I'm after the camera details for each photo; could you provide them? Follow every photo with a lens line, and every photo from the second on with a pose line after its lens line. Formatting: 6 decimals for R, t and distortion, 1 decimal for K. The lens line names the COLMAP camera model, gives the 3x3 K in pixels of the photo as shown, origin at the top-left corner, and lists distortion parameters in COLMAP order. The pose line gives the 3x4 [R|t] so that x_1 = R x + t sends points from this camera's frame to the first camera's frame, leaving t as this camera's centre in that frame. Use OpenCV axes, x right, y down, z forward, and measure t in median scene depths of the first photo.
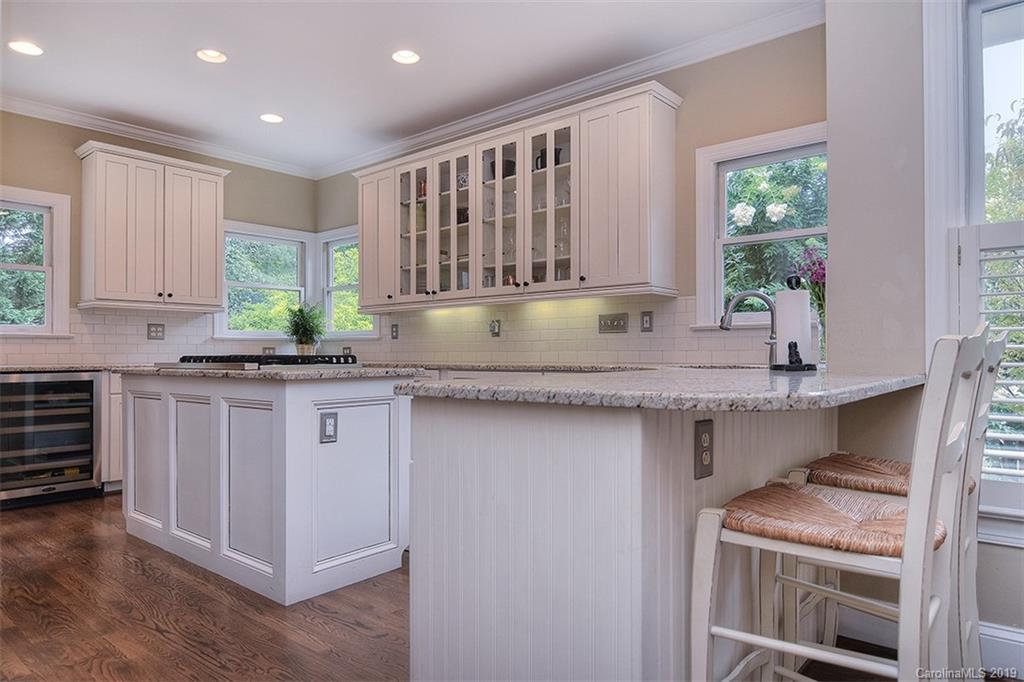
lens RADIAL K [[621.3, 0, 508.7], [0, 621.3, 347.7], [0, 0, 1]] dist [-0.003832, -0.012639]
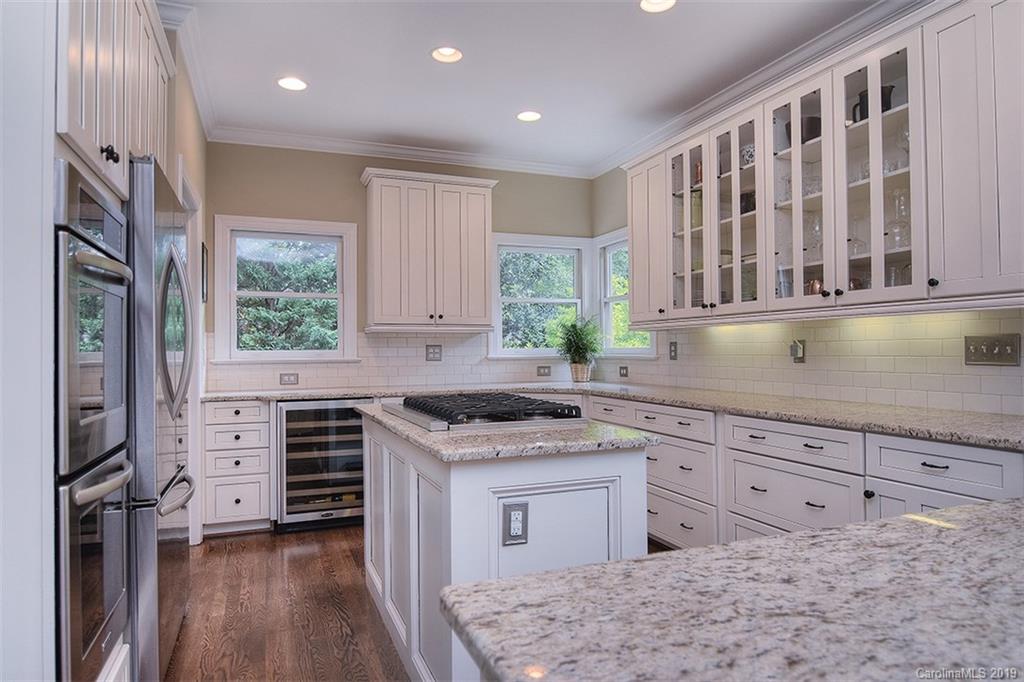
lens RADIAL K [[621.3, 0, 555.2], [0, 621.3, 338.7], [0, 0, 1]] dist [-0.003832, -0.012639]
pose [[0.902480, -0.014969, -0.430471, 0.035024], [0.013349, 0.999888, -0.006784, -0.045197], [0.430524, 0.000376, 0.902579, 0.221294]]
